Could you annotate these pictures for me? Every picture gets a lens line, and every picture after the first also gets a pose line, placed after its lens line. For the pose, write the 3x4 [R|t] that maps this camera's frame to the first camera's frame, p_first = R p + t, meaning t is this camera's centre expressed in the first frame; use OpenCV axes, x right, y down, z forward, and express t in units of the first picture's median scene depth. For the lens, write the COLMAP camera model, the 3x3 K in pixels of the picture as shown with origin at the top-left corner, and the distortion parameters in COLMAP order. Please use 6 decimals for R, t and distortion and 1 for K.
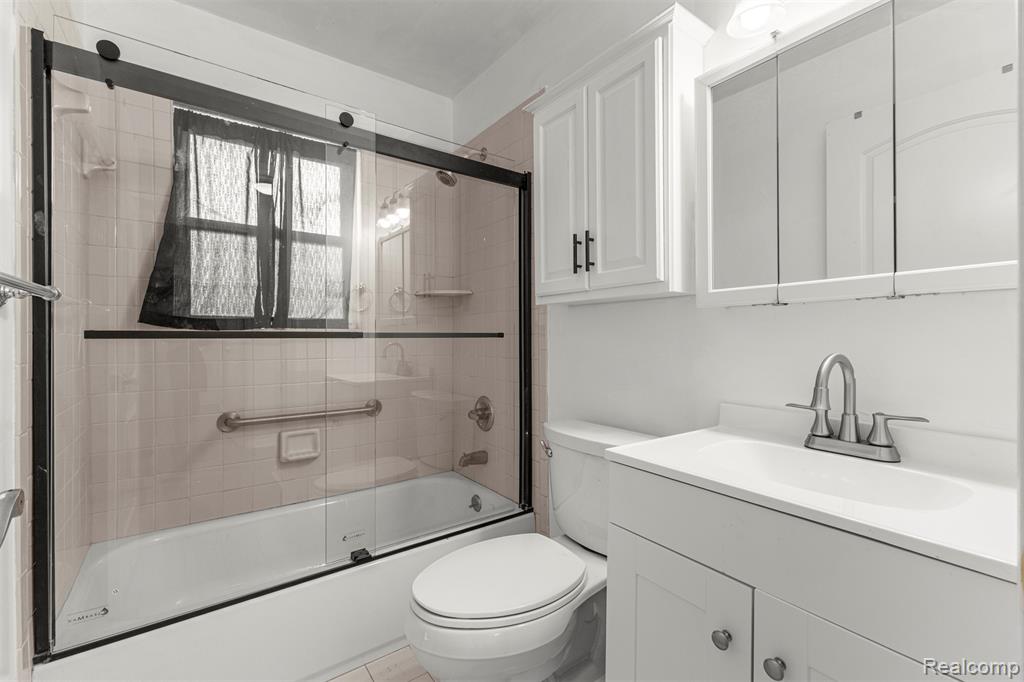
lens RADIAL K [[450.6, 0, 509.9], [0, 450.6, 335.3], [0, 0, 1]] dist [0.015209, -0.000385]
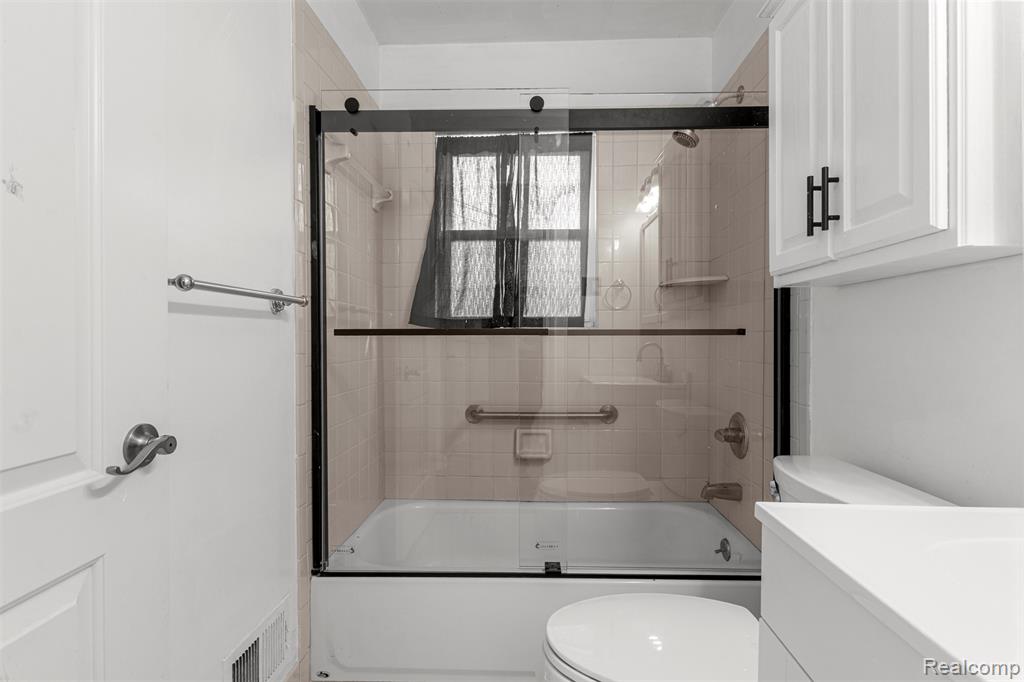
lens RADIAL K [[500.5, 0, 526.6], [0, 500.5, 342.6], [0, 0, 1]] dist [0.004214, 0.000053]
pose [[0.787337, 0.003953, -0.616510, 0.210904], [0.002396, 0.999952, 0.009471, 0.008621], [0.616518, -0.008934, 0.787290, 0.128252]]
